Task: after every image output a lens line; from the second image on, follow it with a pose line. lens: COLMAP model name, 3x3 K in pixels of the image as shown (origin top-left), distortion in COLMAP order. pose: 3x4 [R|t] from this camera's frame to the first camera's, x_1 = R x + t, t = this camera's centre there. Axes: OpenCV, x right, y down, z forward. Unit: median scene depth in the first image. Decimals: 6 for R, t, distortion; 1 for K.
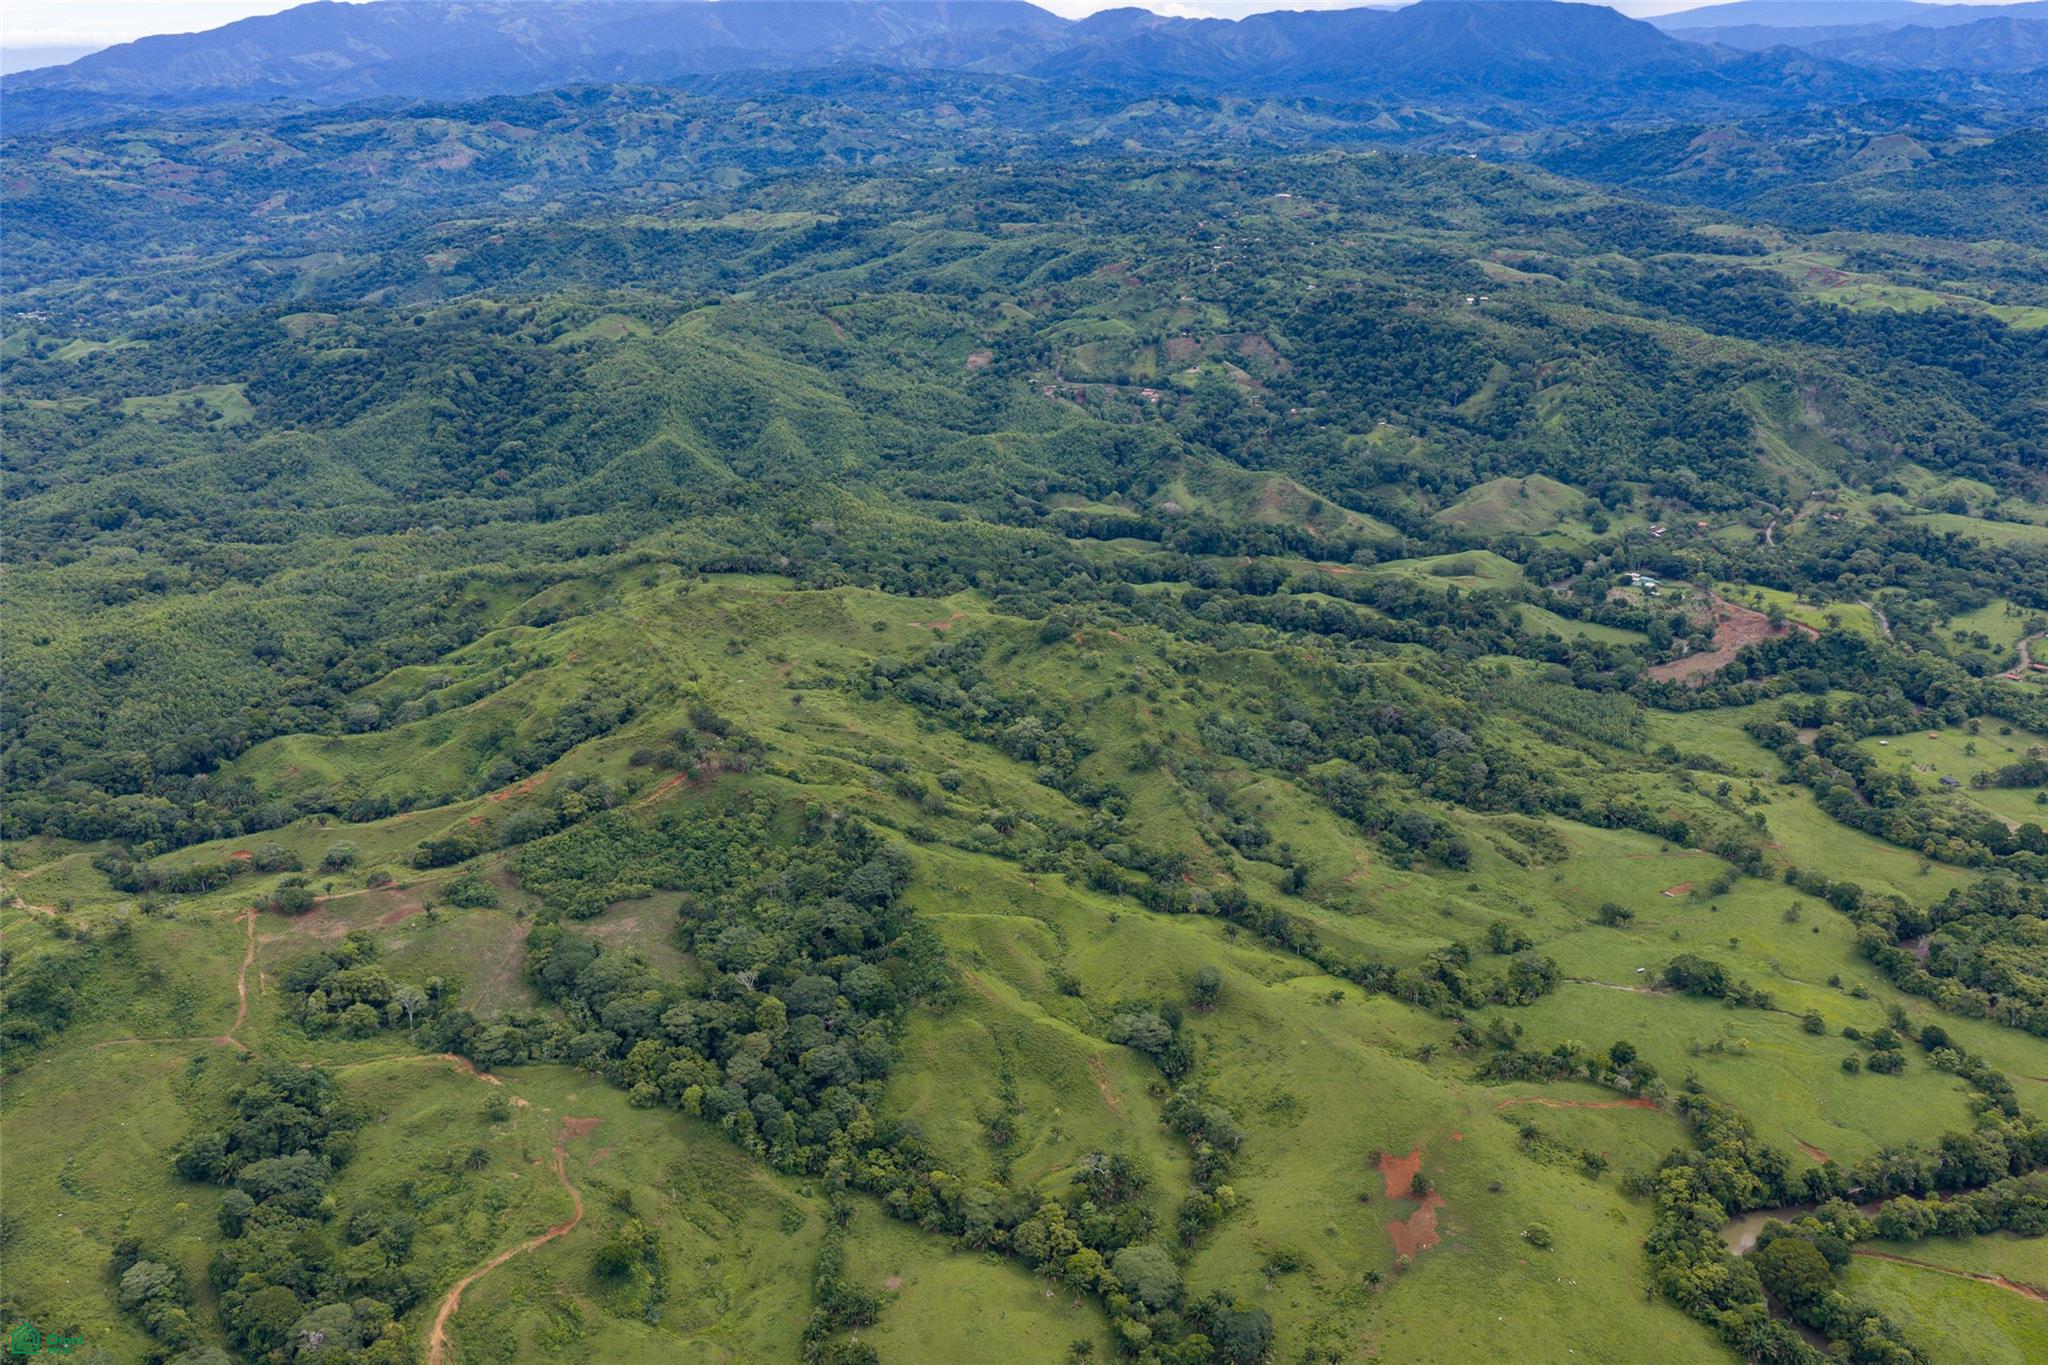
lens RADIAL K [[1695.4, 0, 1027.5], [0, 1695.4, 683.4], [0, 0, 1]] dist [0.019495, -0.037953]
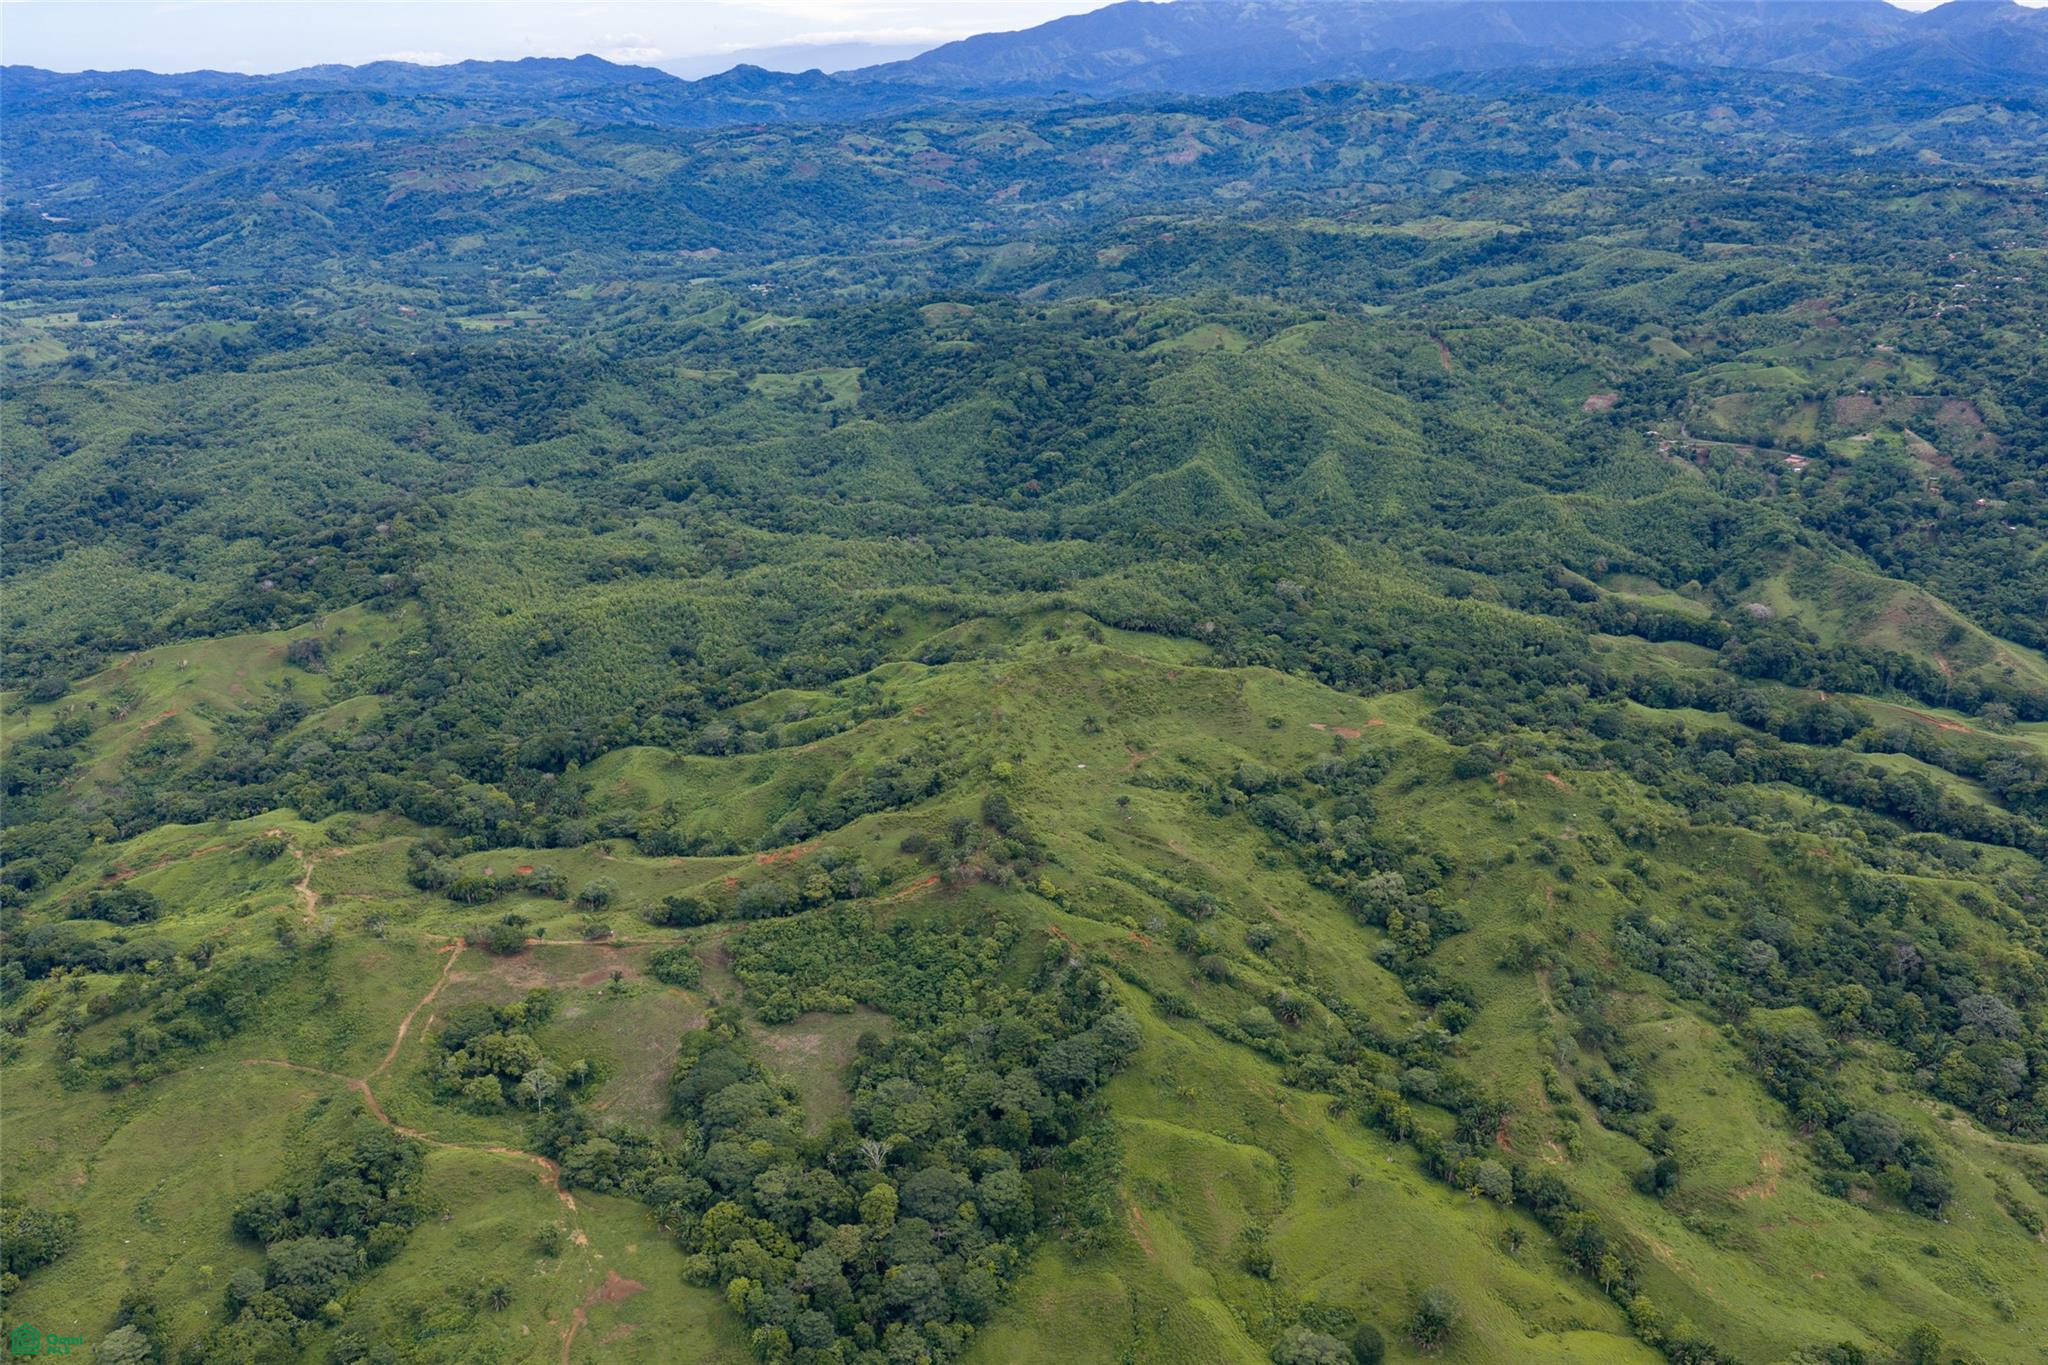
lens RADIAL K [[1695.4, 0, 1030.8], [0, 1695.4, 689.3], [0, 0, 1]] dist [0.019495, -0.037953]
pose [[0.906803, 0.148472, -0.394543, 0.124087], [-0.146542, 0.988578, 0.035209, -0.057137], [0.395264, 0.025890, 0.918203, 0.153975]]
